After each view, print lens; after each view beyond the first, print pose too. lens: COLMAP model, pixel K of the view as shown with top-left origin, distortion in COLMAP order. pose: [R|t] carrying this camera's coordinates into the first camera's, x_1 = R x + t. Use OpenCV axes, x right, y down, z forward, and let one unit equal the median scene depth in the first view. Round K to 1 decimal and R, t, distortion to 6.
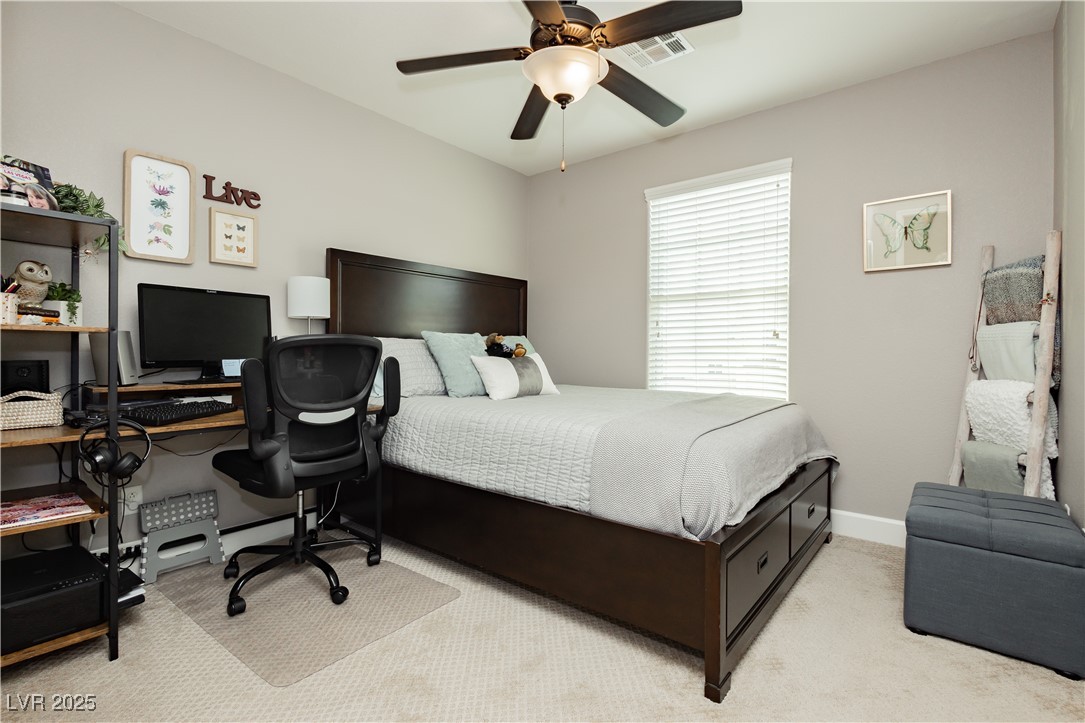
lens RADIAL K [[512.9, 0, 537.3], [0, 512.9, 353.0], [0, 0, 1]] dist [0.000960, -0.000217]
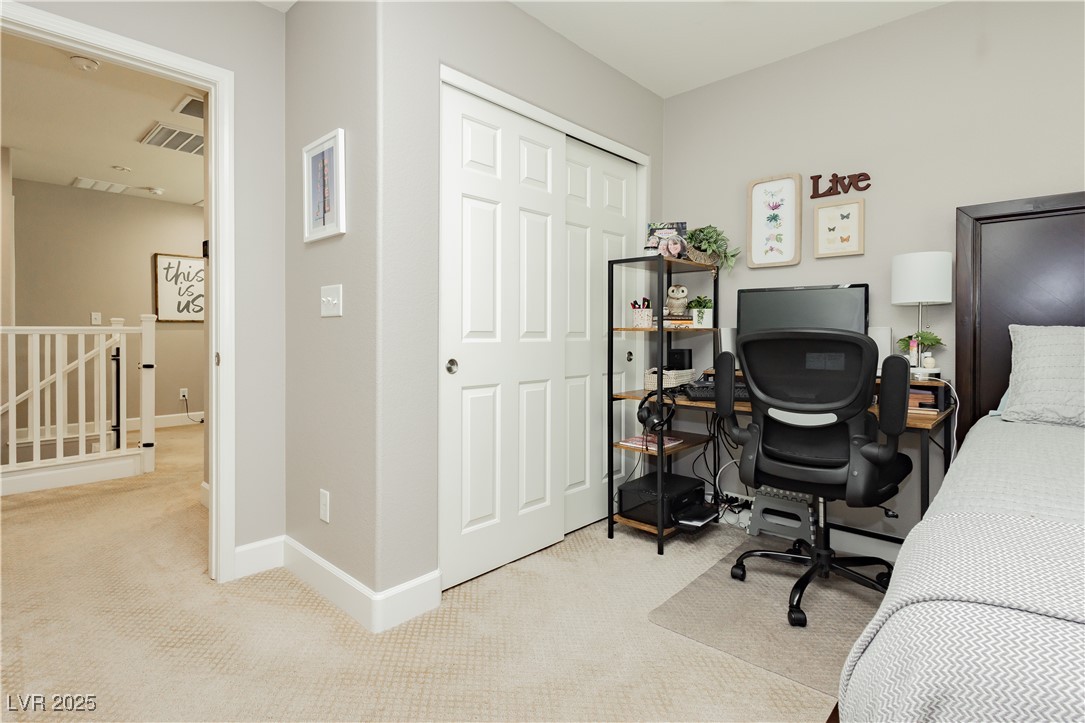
lens RADIAL K [[581.1, 0, 574.3], [0, 581.1, 340.7], [0, 0, 1]] dist [0.002283, 0.000254]
pose [[-0.088112, 0.007726, -0.996081, 0.617711], [-0.005804, 0.999949, 0.008269, -0.018563], [0.996094, 0.006509, -0.088063, 0.658080]]
